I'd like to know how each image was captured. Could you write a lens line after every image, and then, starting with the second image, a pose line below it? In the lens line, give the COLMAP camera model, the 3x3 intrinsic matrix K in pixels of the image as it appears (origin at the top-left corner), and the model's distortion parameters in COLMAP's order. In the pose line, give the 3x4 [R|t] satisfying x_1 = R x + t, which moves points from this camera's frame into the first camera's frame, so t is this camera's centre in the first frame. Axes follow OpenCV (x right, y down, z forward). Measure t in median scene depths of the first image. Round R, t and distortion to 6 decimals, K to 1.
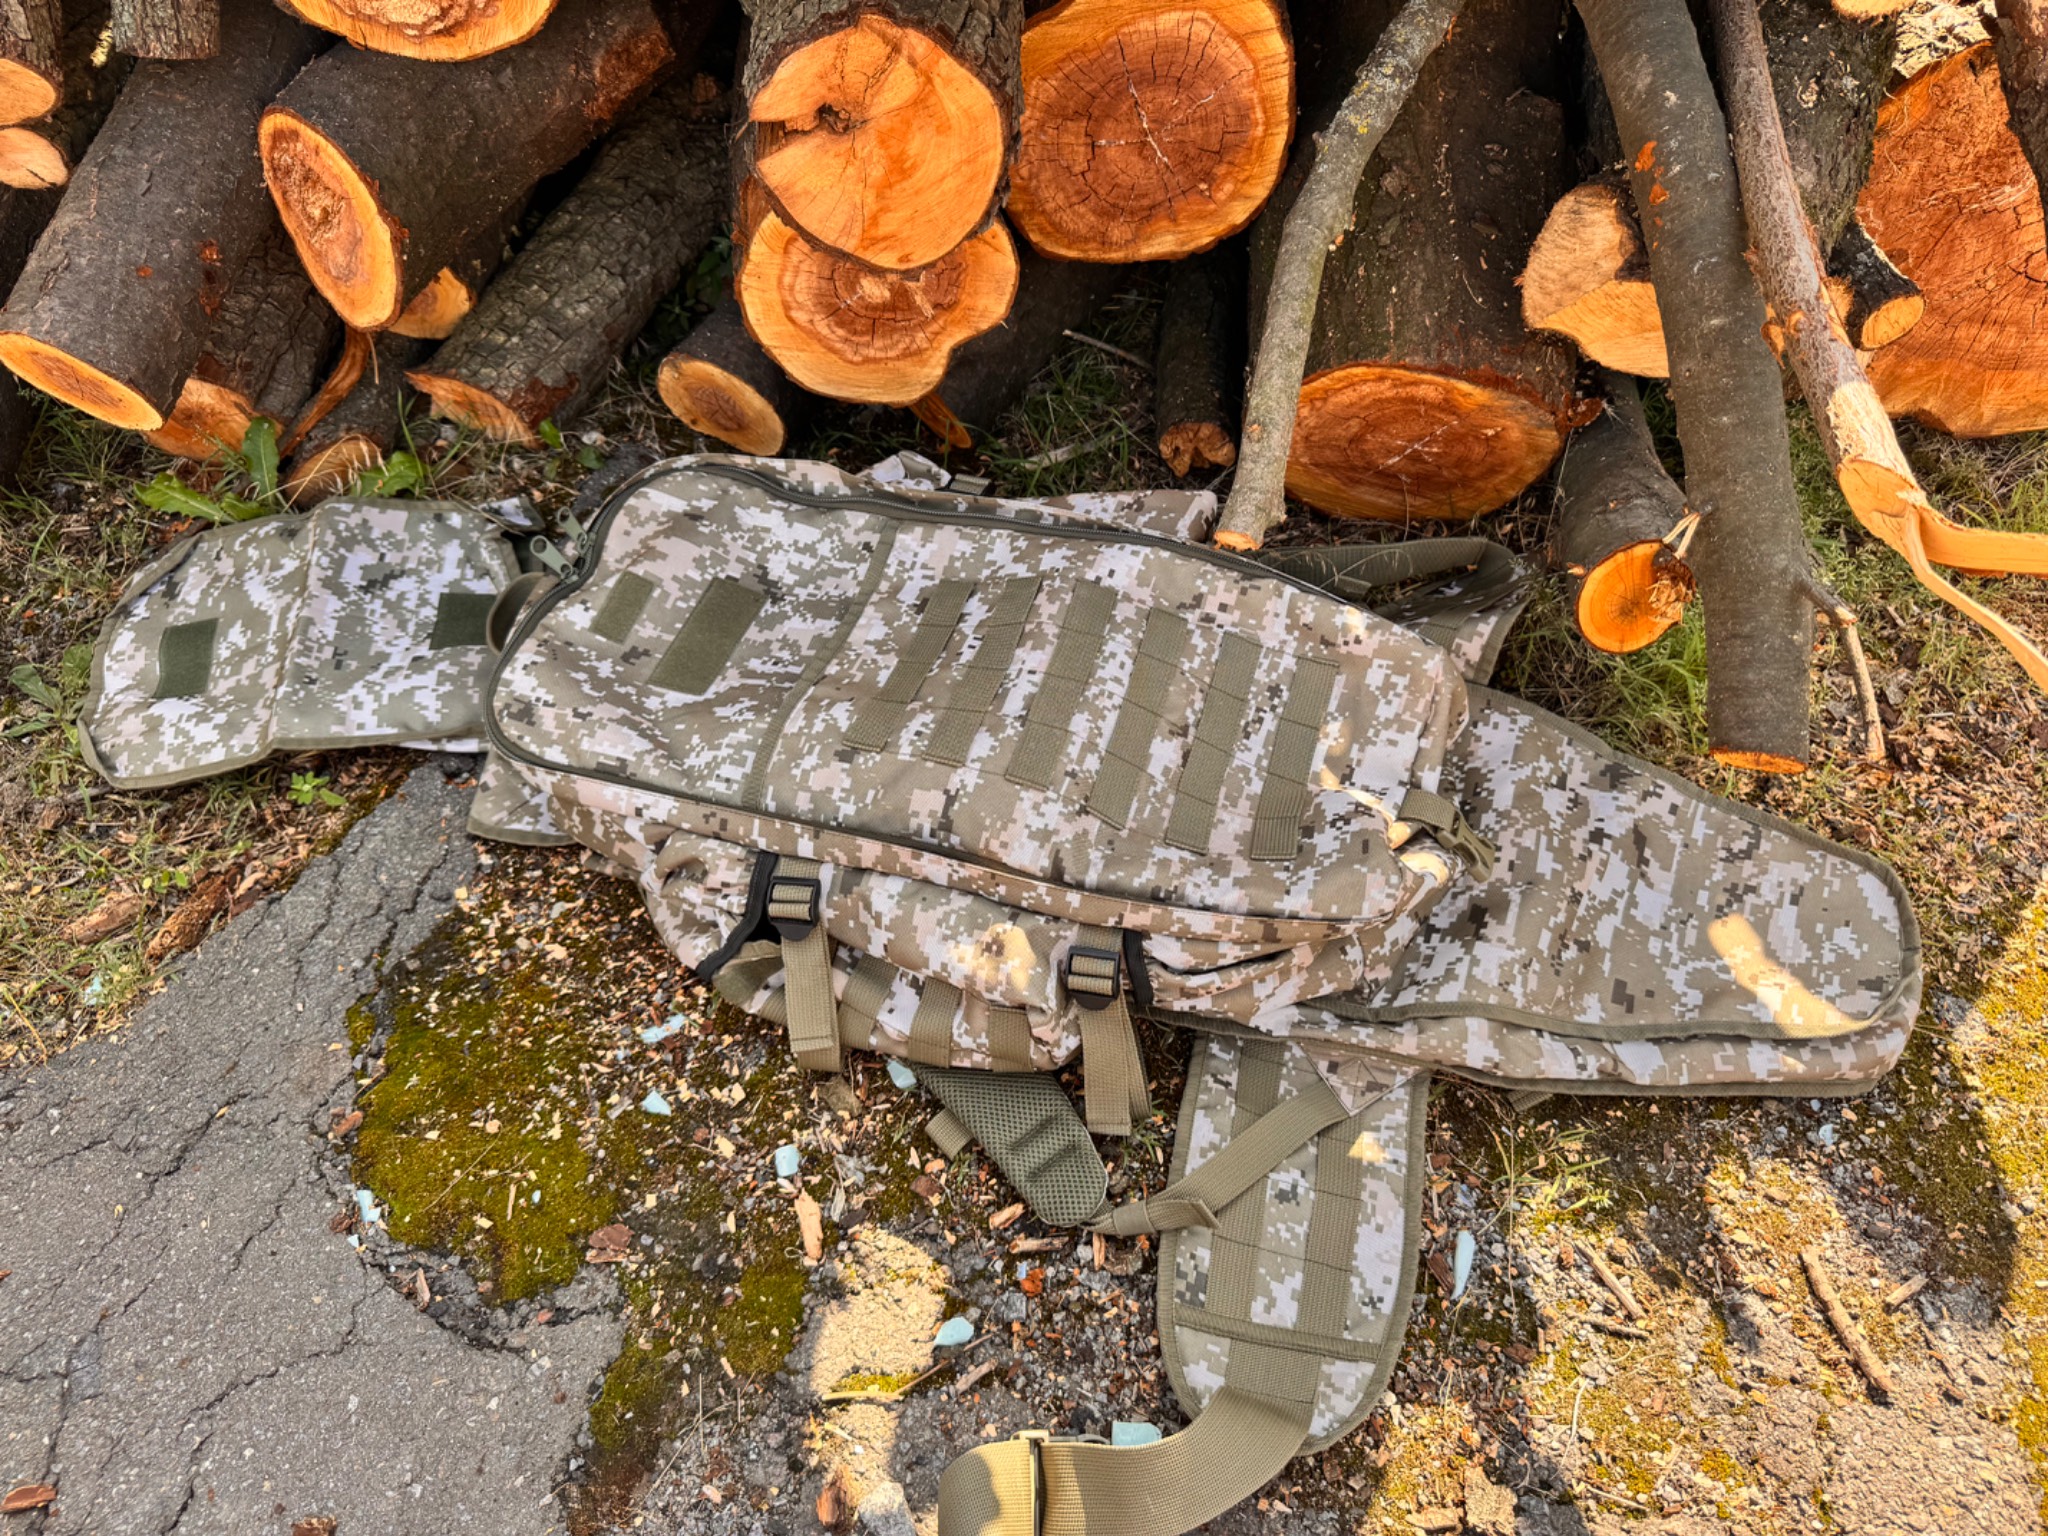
lens RADIAL K [[1530.1, 0, 1024.0], [0, 1530.1, 768.0], [0, 0, 1]] dist [-0.016782, -0.011943]
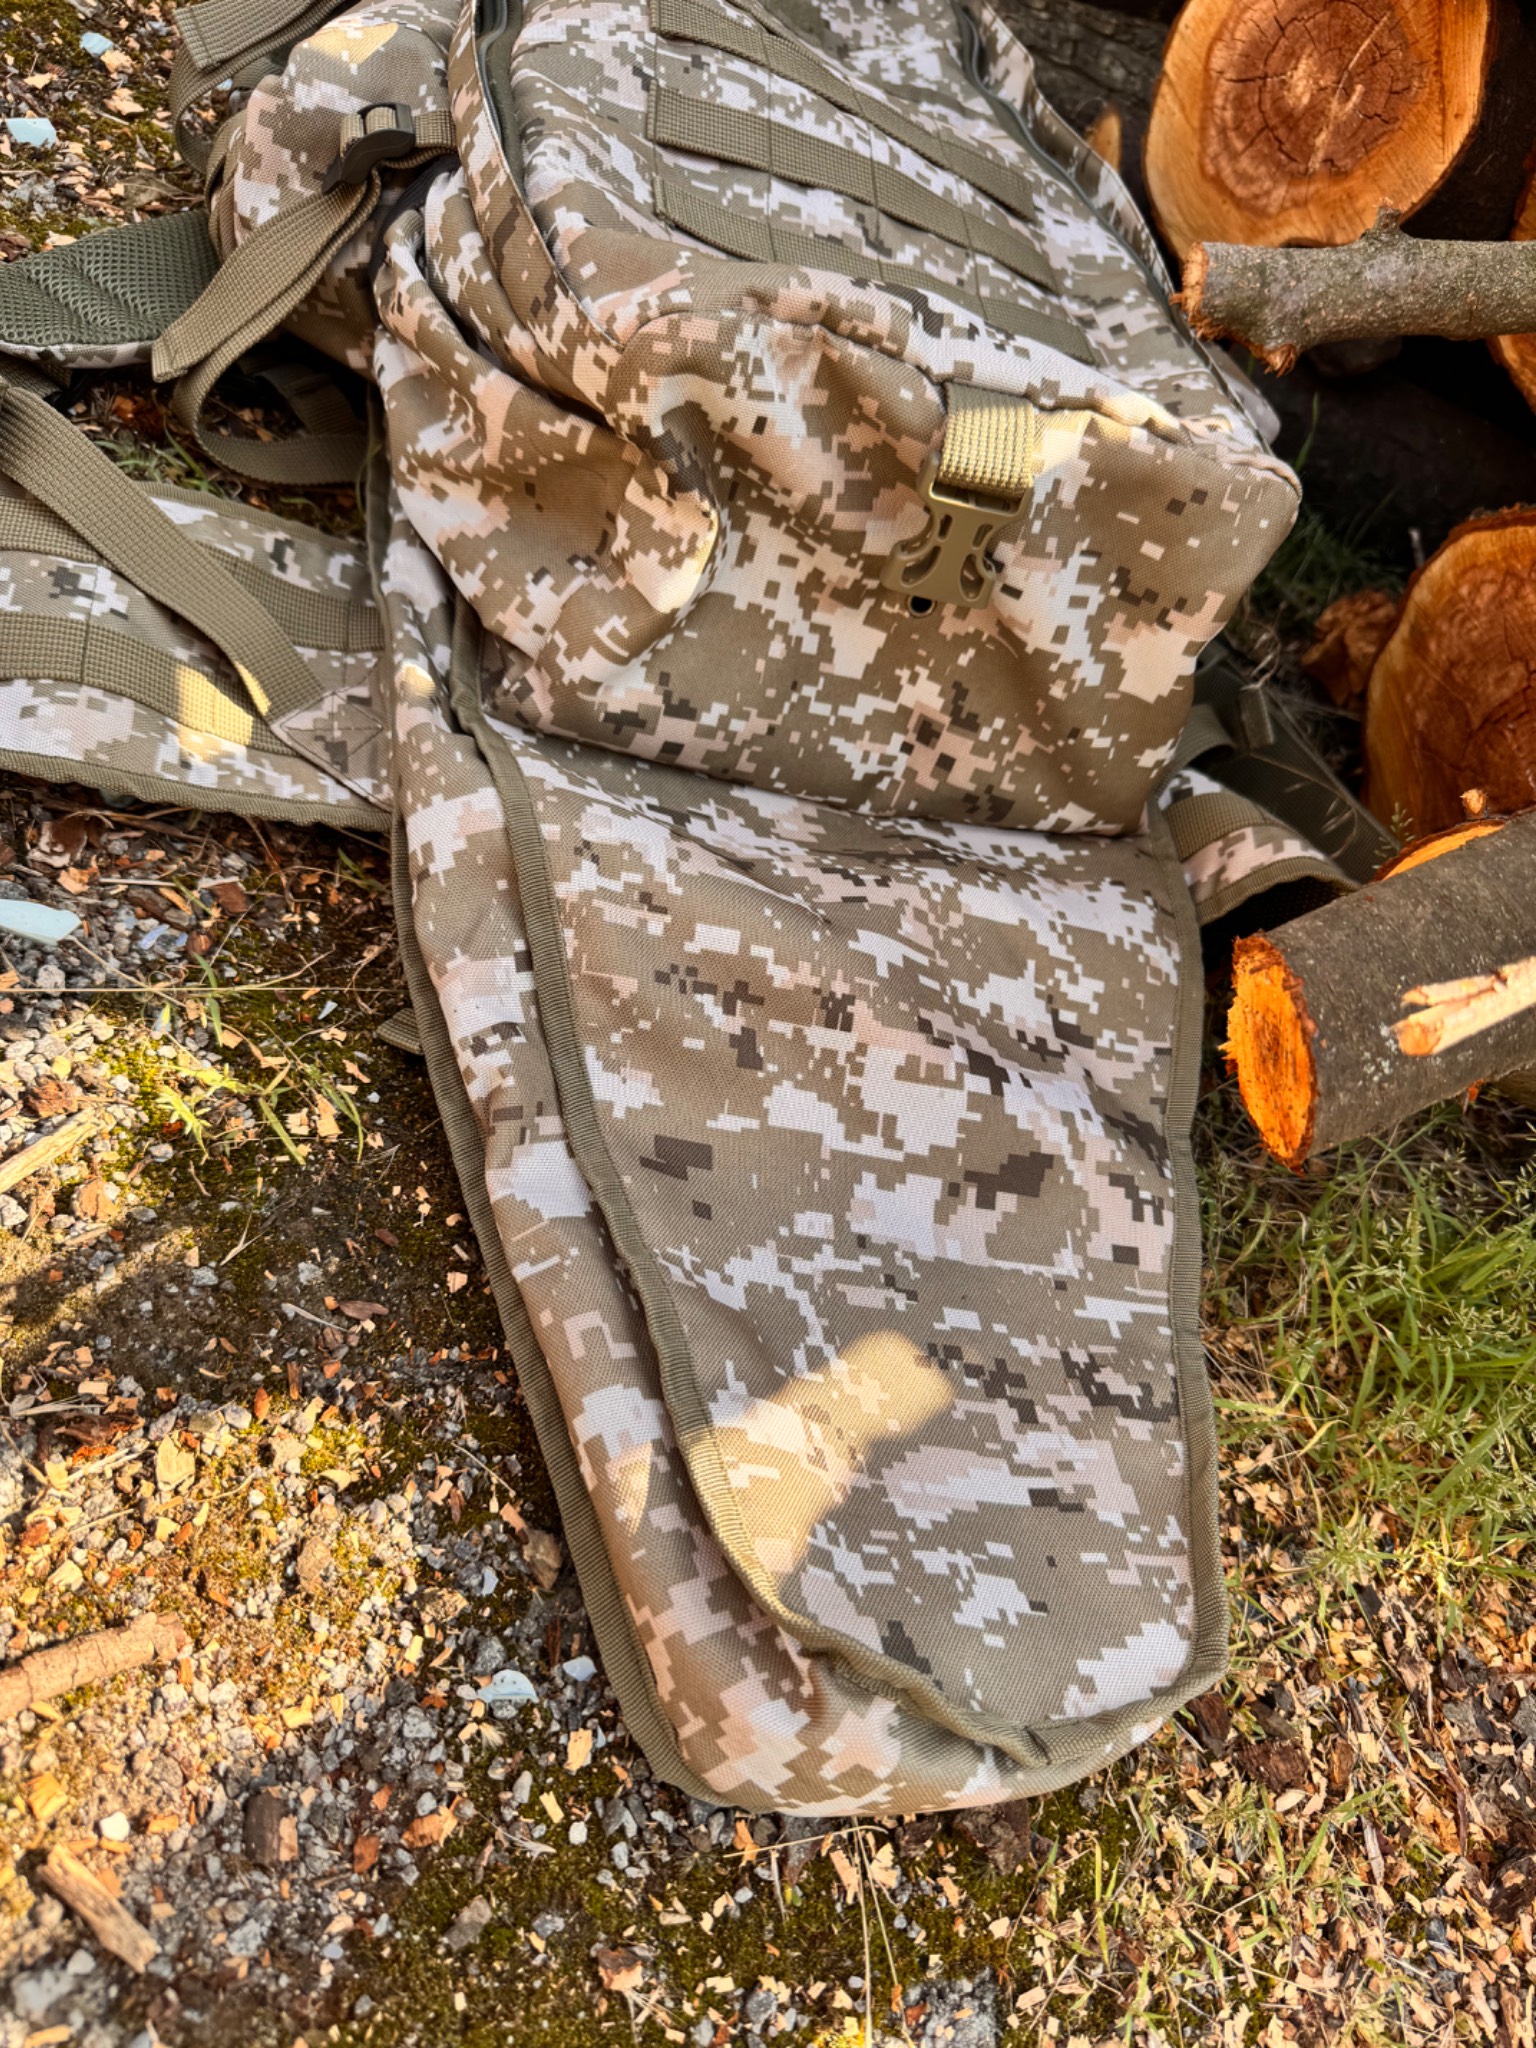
lens RADIAL K [[1543.5, 0, 768.0], [0, 1543.5, 1024.0], [0, 0, 1]] dist [-0.036602, 0.009154]
pose [[0.357170, 0.834542, -0.419488, 0.574421], [-0.920660, 0.390296, -0.007424, 0.113742], [0.157528, 0.388857, 0.907731, 0.579336]]
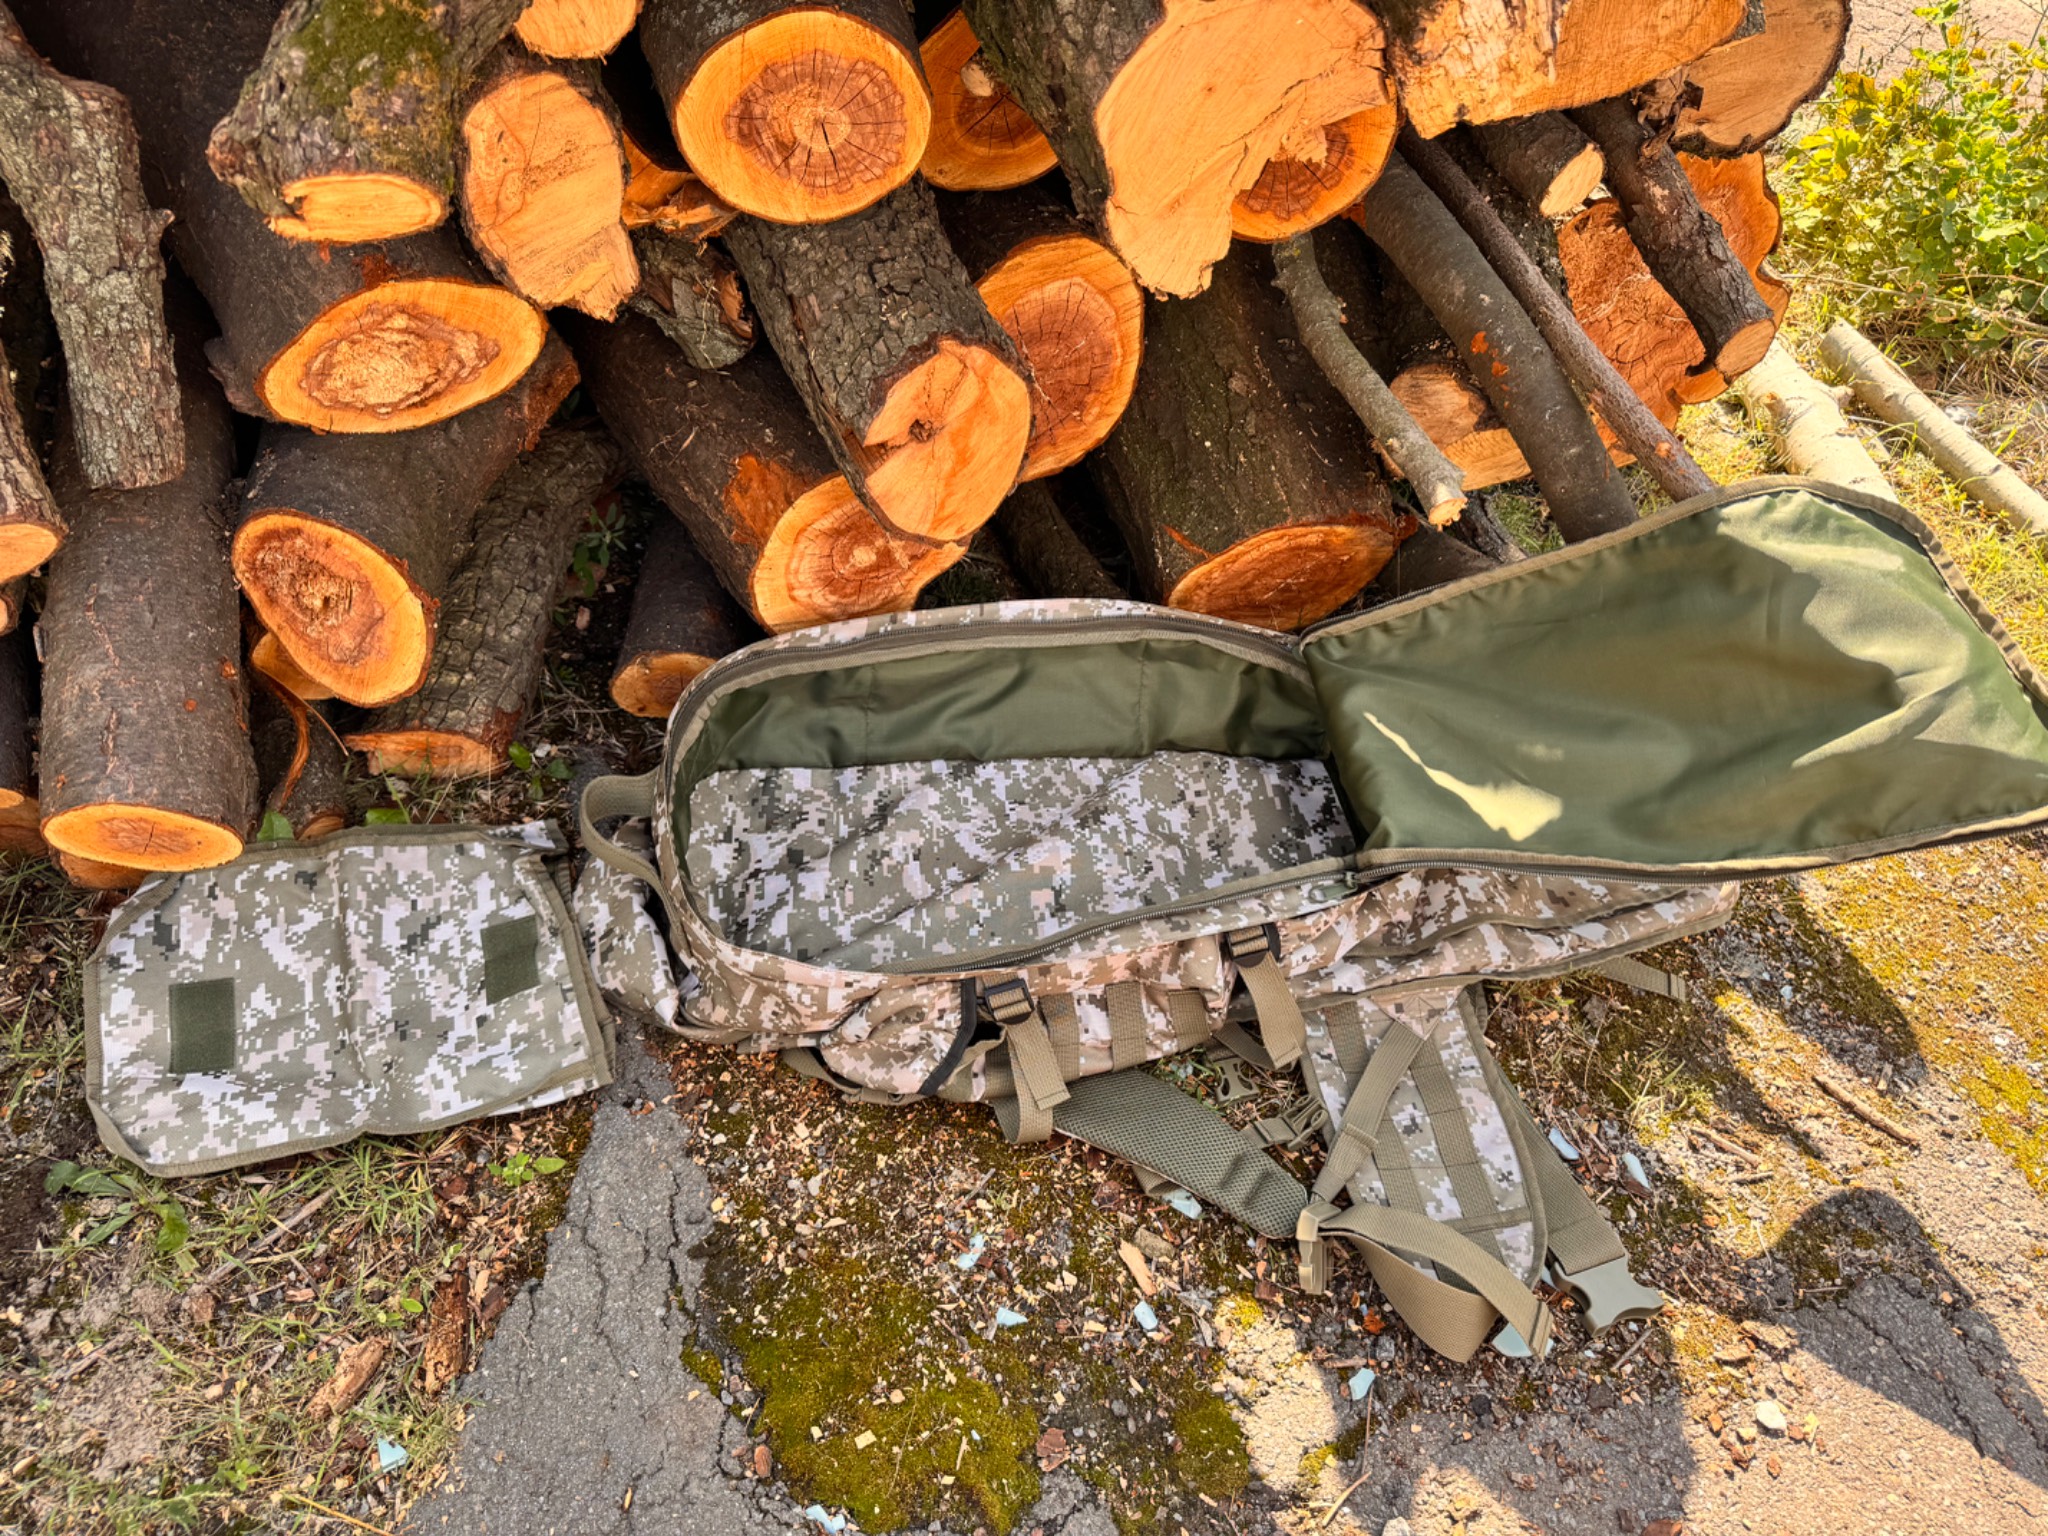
lens RADIAL K [[1533.7, 0, 1058.4], [0, 1533.7, 749.7], [0, 0, 1]] dist [0.082210, -0.210892]
pose [[0.885885, -0.263818, 0.381586, -0.526010], [0.297010, 0.954413, -0.029681, -0.122971], [-0.356360, 0.139629, 0.923857, -0.085478]]
